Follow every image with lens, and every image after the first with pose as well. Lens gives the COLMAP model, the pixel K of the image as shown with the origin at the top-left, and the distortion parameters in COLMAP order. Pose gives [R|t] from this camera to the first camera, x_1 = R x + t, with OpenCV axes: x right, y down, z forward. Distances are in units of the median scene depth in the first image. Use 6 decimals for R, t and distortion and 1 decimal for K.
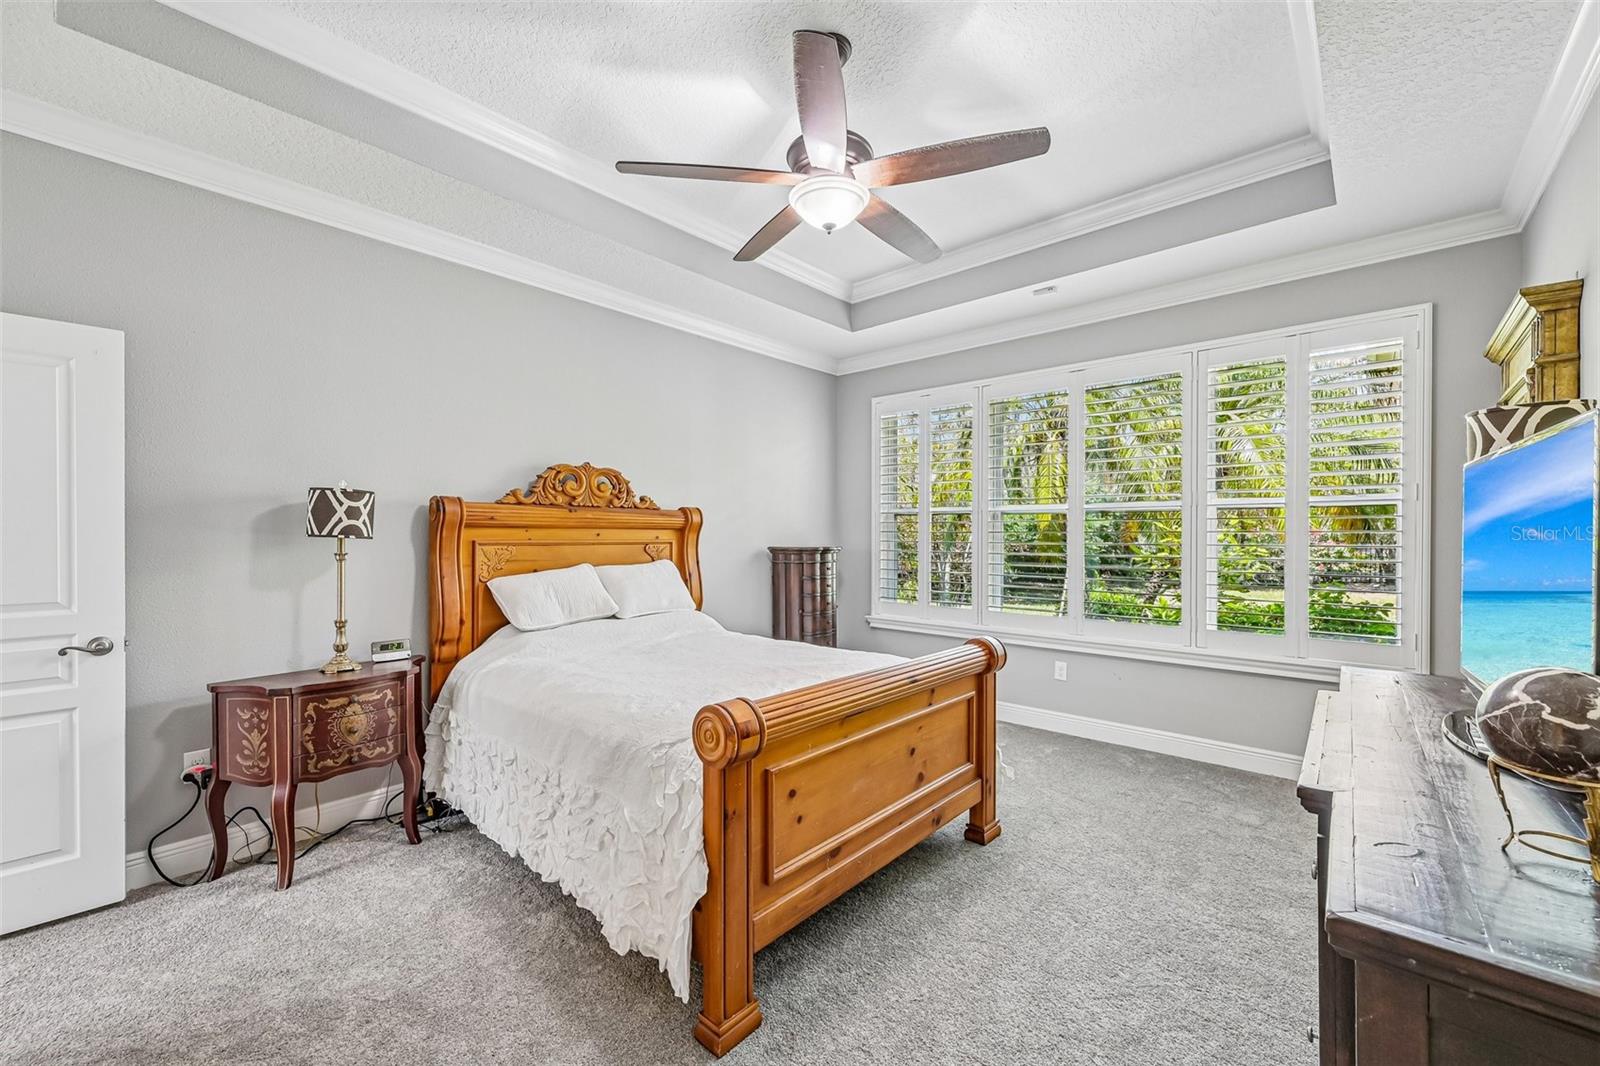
lens RADIAL K [[645.1, 0, 799.6], [0, 645.1, 536.3], [0, 0, 1]] dist [-0.001321, 0.000224]
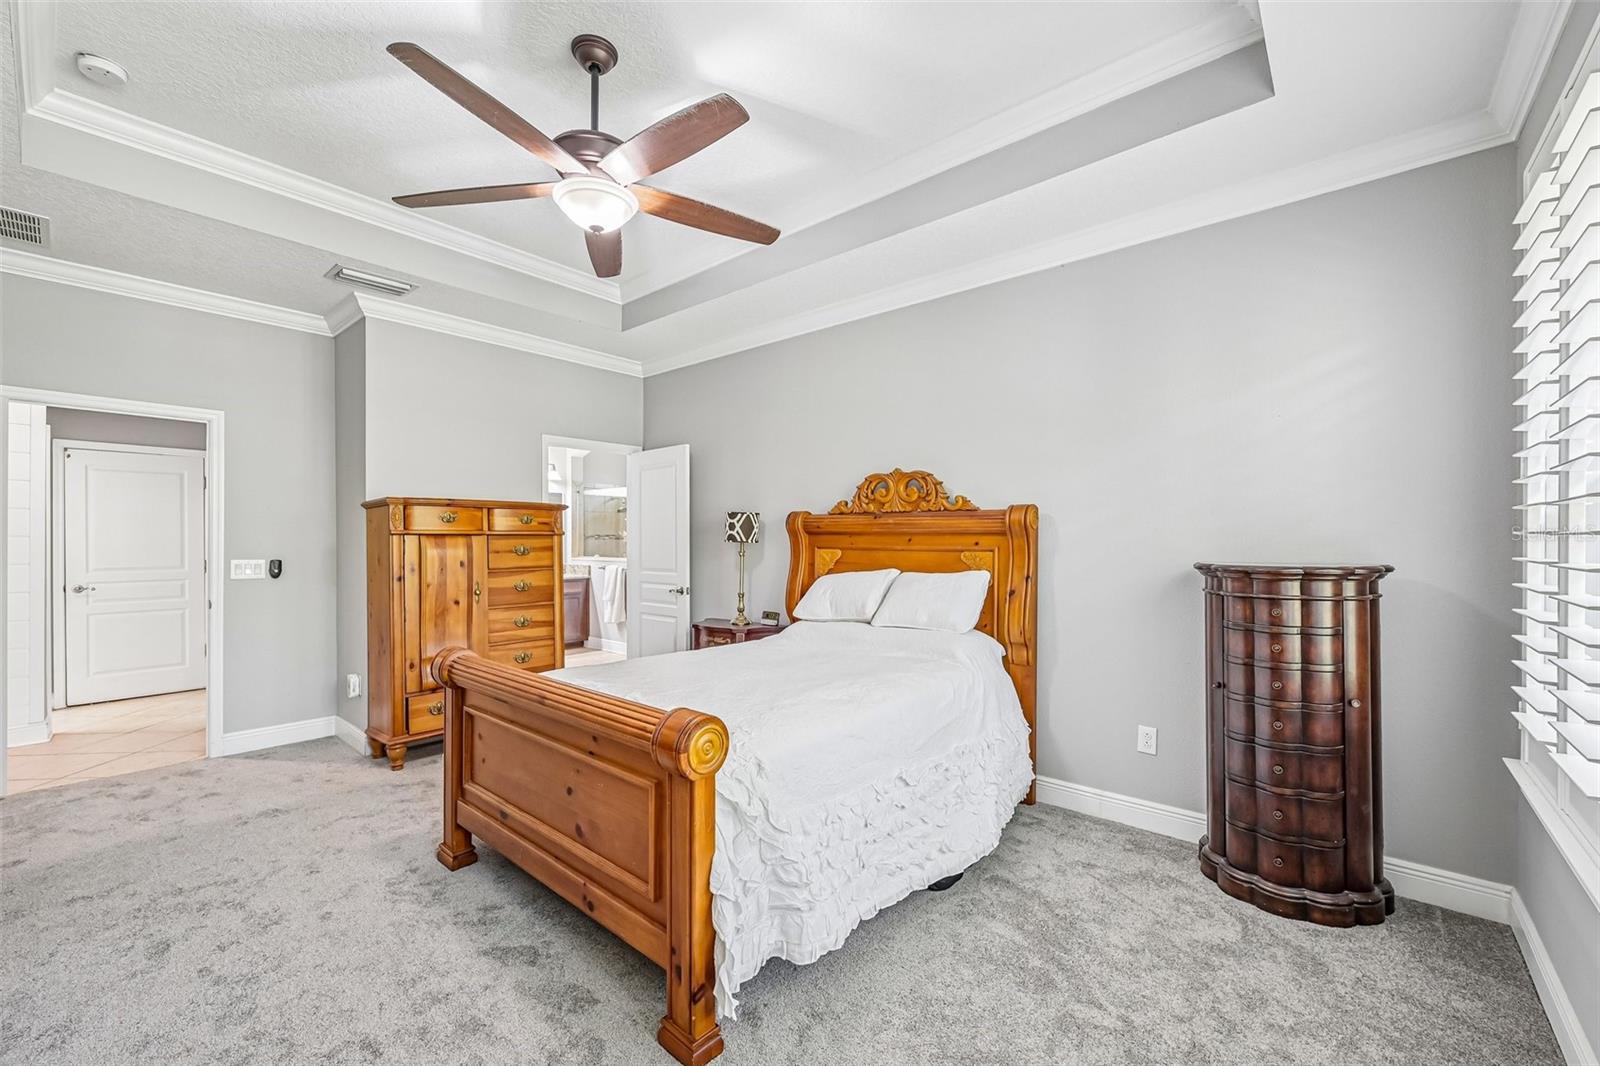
lens RADIAL K [[645.1, 0, 797.6], [0, 645.1, 542.6], [0, 0, 1]] dist [-0.001321, 0.000224]
pose [[0.010465, 0.006537, -0.999924, 0.685807], [-0.003368, 0.999973, 0.006503, -0.005020], [0.999940, 0.003300, 0.010487, 0.851309]]
